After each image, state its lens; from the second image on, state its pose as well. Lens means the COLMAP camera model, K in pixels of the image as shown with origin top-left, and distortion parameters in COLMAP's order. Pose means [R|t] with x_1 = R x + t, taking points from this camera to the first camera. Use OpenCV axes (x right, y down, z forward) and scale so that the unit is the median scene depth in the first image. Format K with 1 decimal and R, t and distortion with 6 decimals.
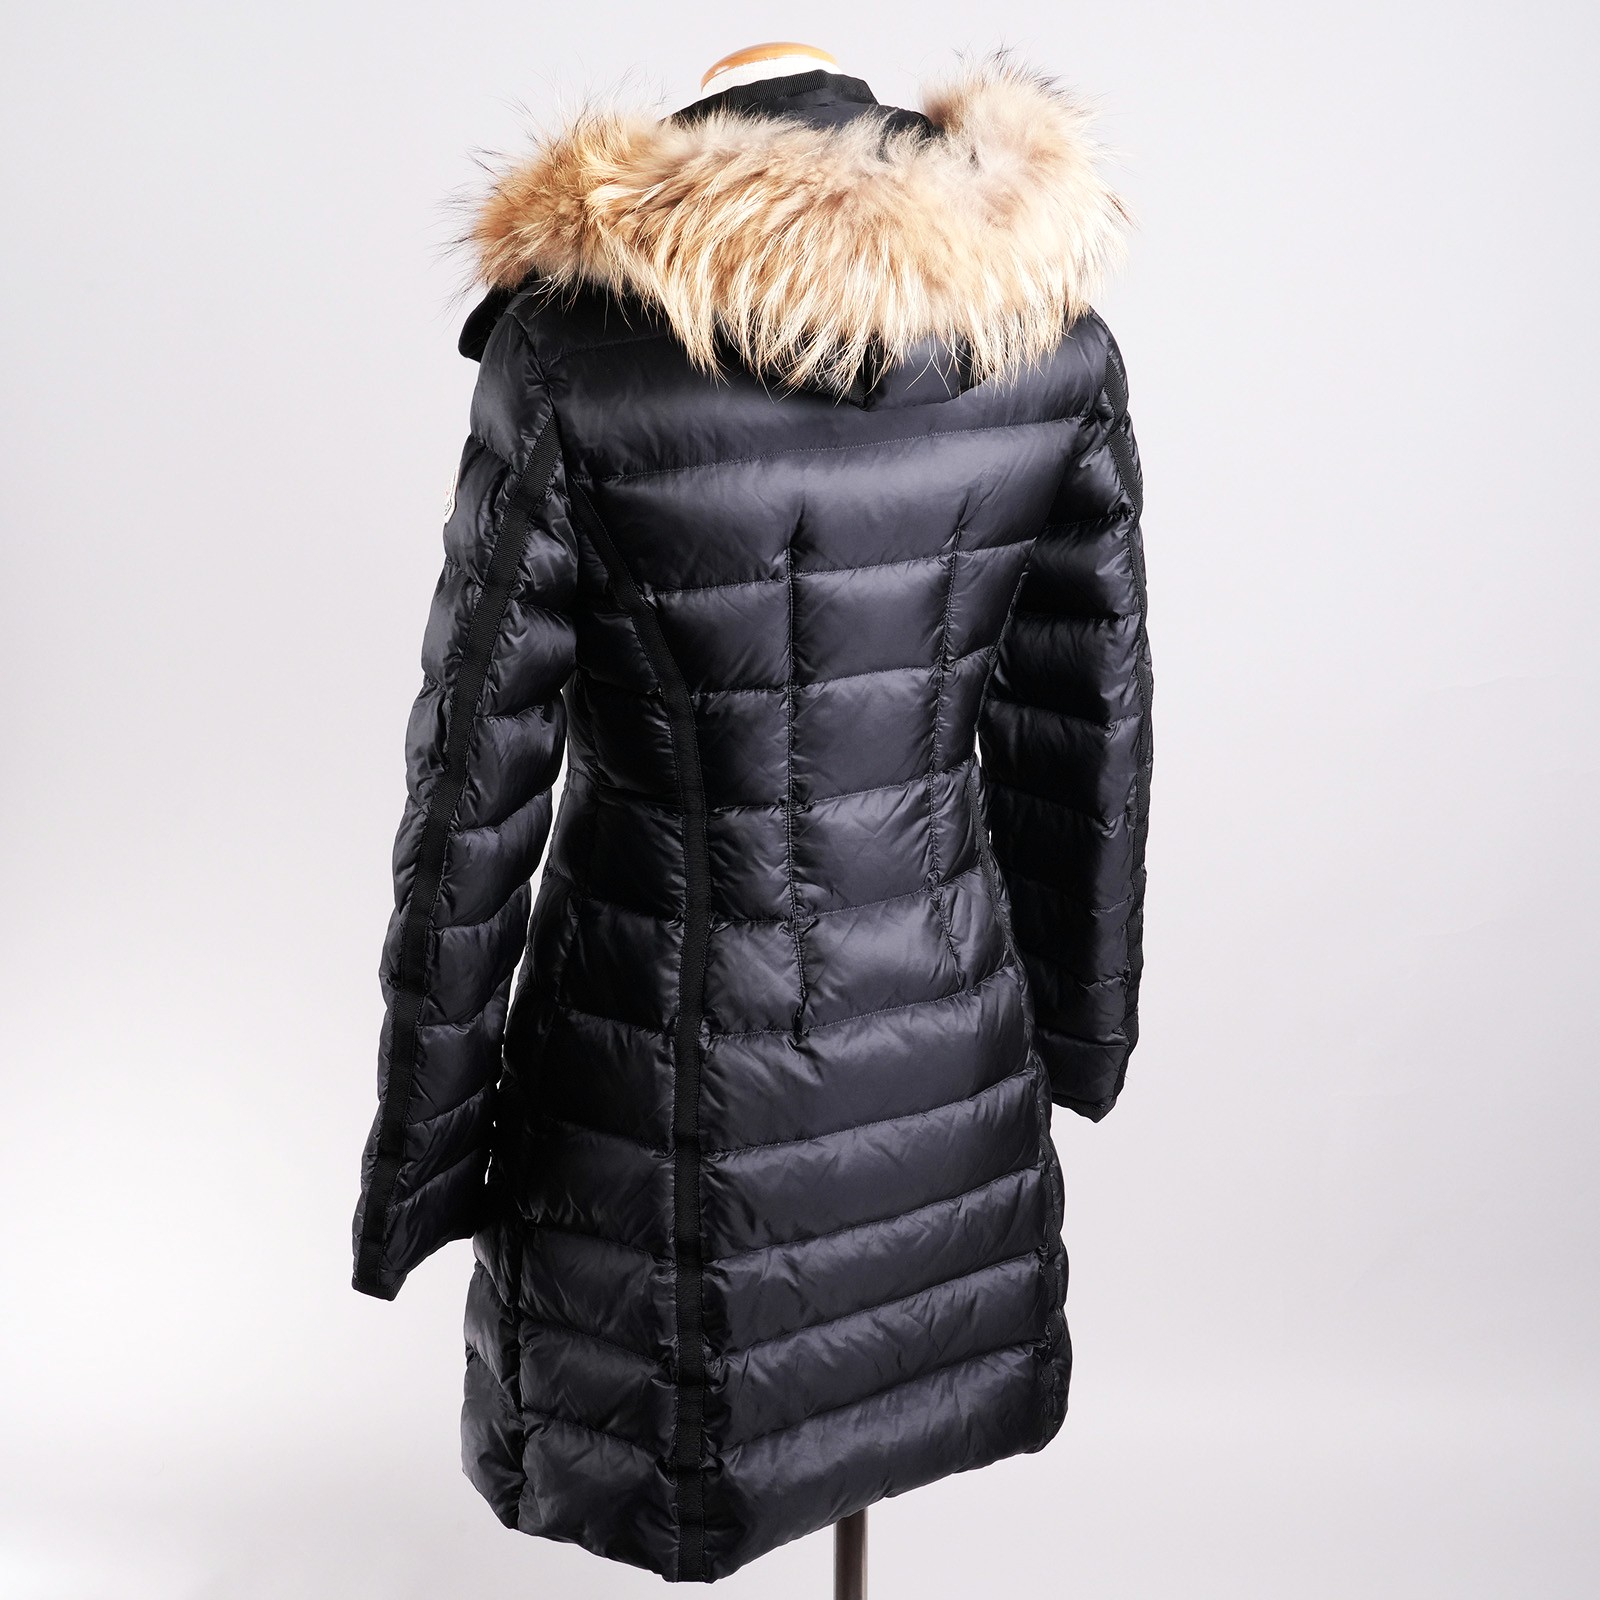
lens RADIAL K [[2491.8, 0, 838.1], [0, 2491.8, 808.8], [0, 0, 1]] dist [0.002613, 0.050589]
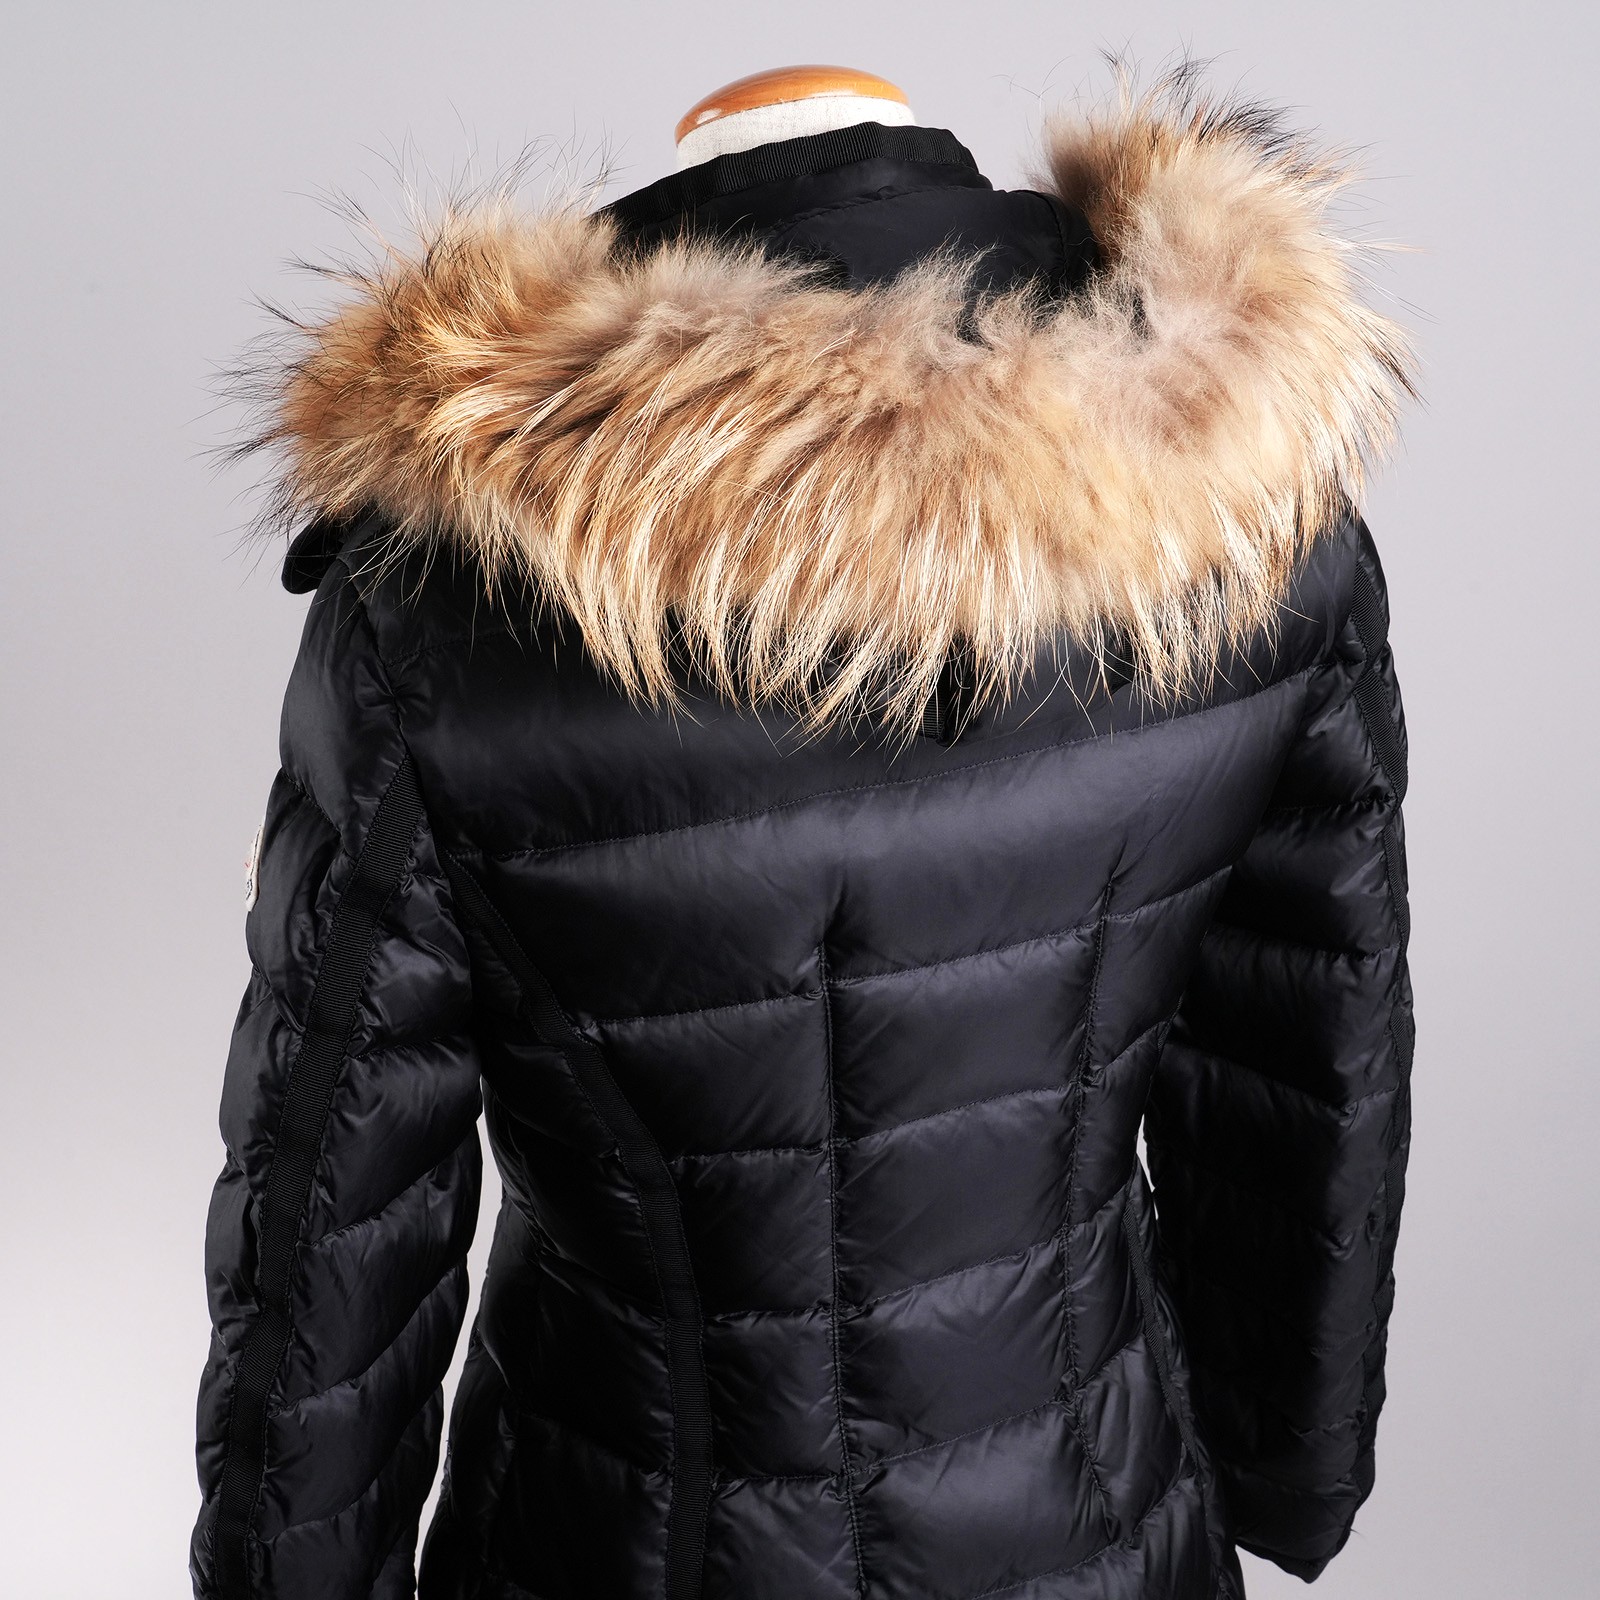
lens RADIAL K [[2491.8, 0, 838.1], [0, 2491.8, 808.8], [0, 0, 1]] dist [0.002613, 0.050589]
pose [[0.998157, -0.002019, -0.060648, 0.019613], [0.006876, 0.996773, 0.079979, -0.180763], [0.060291, -0.080248, 0.994950, 0.403963]]
